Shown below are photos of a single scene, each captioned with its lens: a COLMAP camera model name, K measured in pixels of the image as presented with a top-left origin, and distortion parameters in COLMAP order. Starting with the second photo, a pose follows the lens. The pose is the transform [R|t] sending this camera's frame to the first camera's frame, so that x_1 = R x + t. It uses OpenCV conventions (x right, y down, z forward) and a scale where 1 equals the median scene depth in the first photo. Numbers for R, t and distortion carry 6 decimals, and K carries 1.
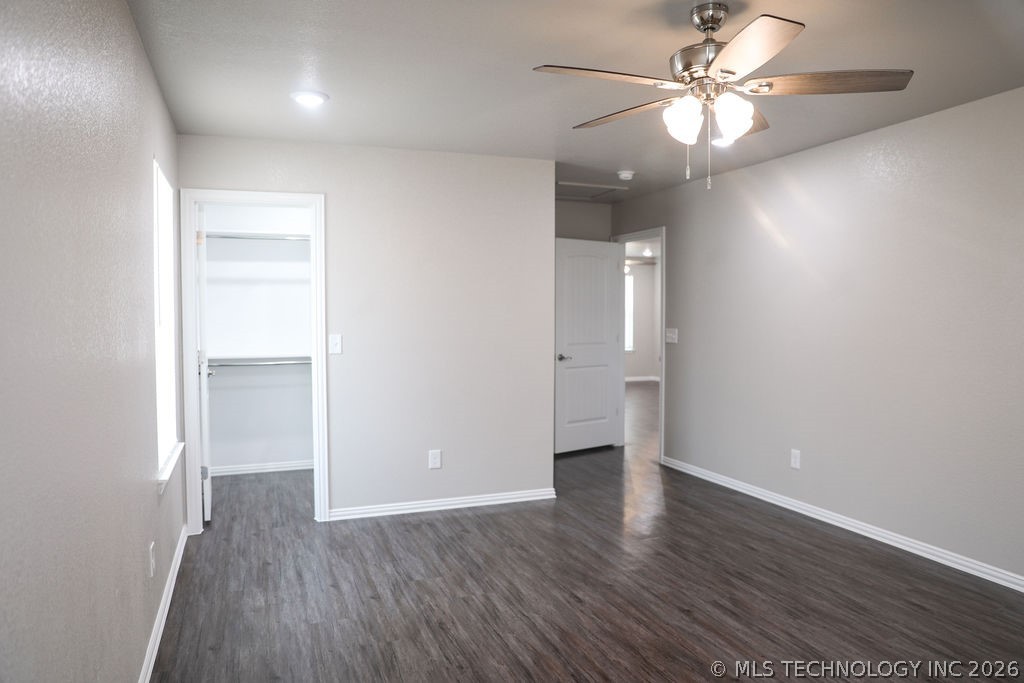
lens RADIAL K [[696.4, 0, 512.0], [0, 696.4, 341.5], [0, 0, 1]] dist [-0.004133, 0.004663]
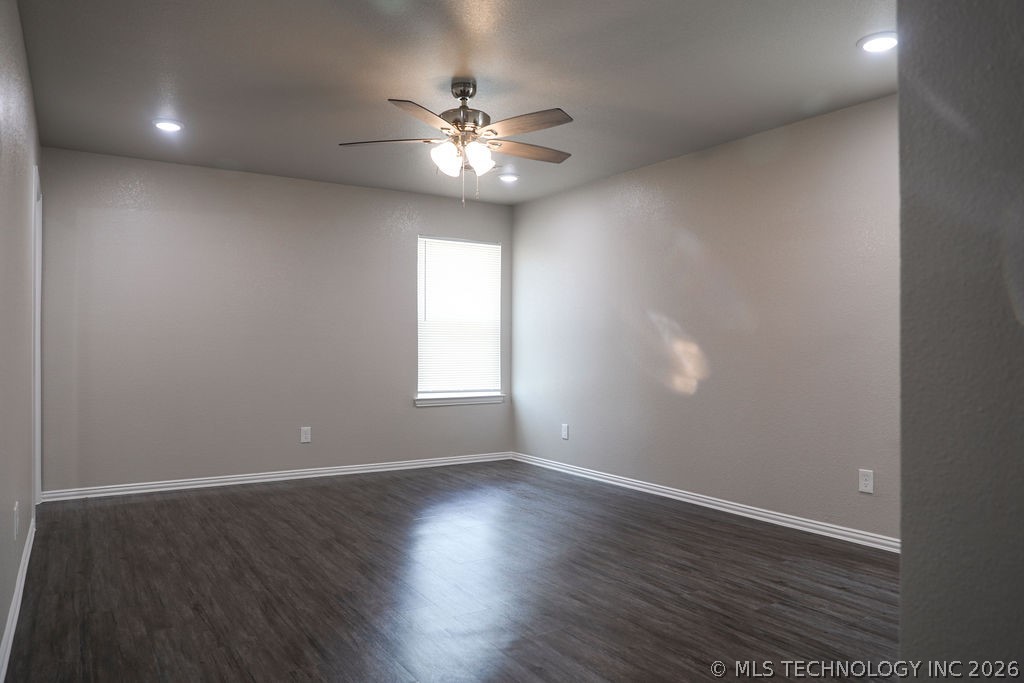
lens RADIAL K [[696.4, 0, 512.0], [0, 696.4, 341.5], [0, 0, 1]] dist [-0.004133, 0.004663]
pose [[-0.978022, -0.005393, -0.208430, 0.357032], [-0.012625, 0.999363, 0.033381, 0.009404], [0.208117, 0.035279, -0.977468, 1.810983]]
